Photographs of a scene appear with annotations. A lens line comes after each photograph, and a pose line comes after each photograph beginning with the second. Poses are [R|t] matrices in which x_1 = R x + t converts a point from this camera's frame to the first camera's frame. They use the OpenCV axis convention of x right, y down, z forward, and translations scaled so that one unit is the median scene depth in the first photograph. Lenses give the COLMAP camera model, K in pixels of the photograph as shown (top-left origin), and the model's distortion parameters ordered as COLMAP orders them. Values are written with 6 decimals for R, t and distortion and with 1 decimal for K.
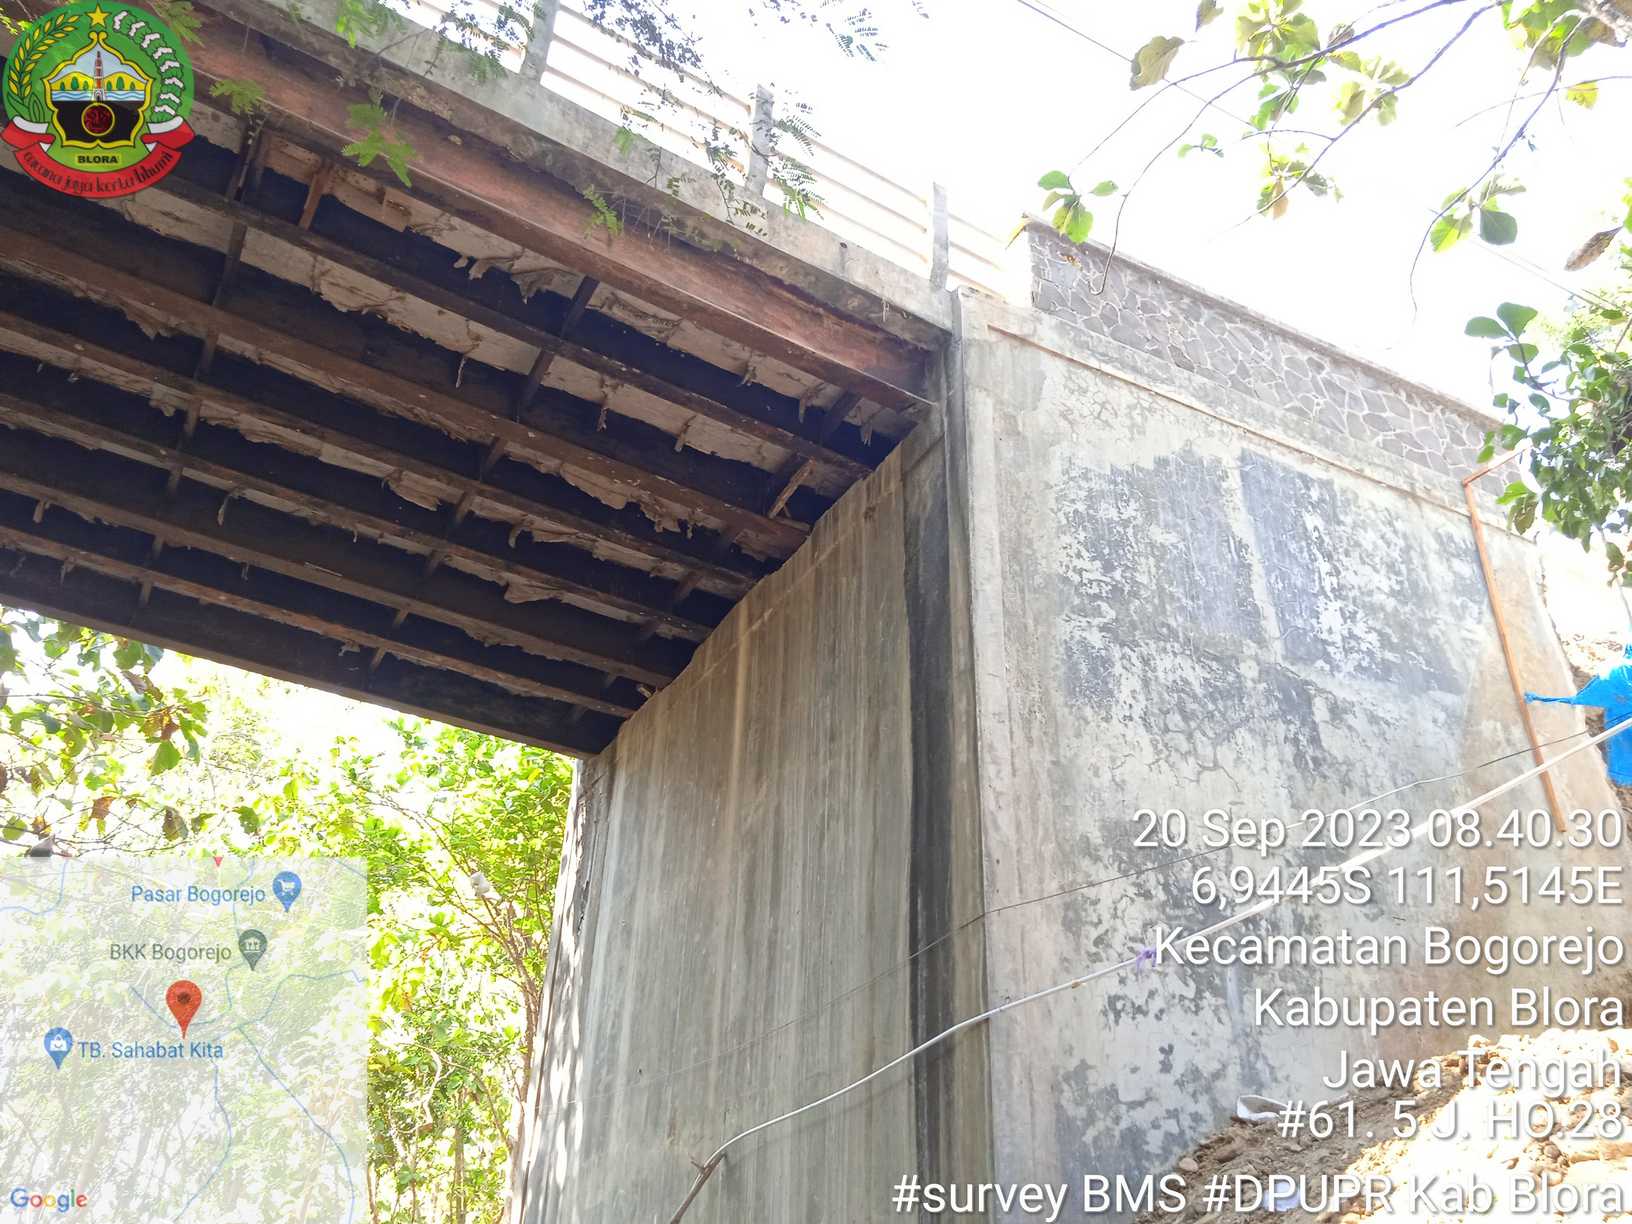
lens RADIAL K [[1310.8, 0, 816.0], [0, 1310.8, 612.0], [0, 0, 1]] dist [0.006185, -0.013164]
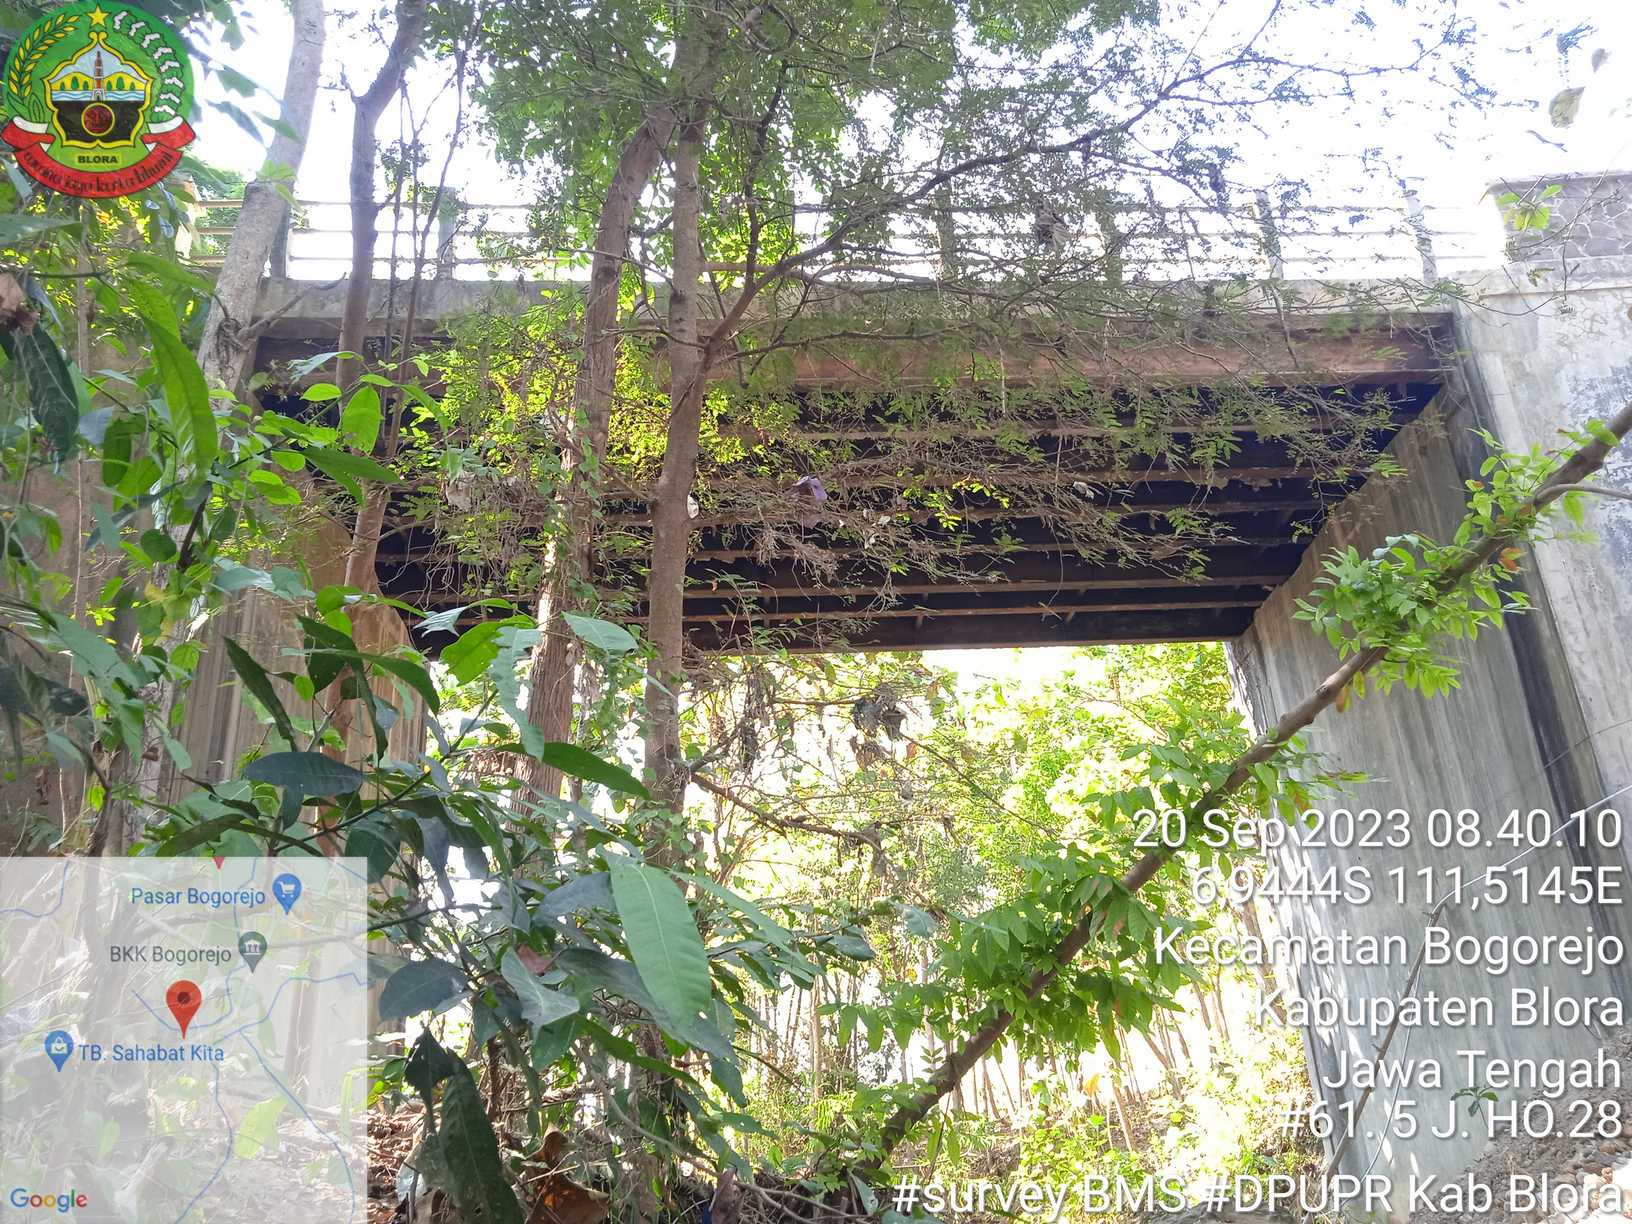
lens RADIAL K [[1310.8, 0, 816.0], [0, 1310.8, 612.0], [0, 0, 1]] dist [0.006185, -0.013164]
pose [[0.878059, -0.260579, -0.401386, -0.008775], [0.317769, 0.944625, 0.081893, -0.209746], [0.357820, -0.199455, 0.912241, -0.458032]]
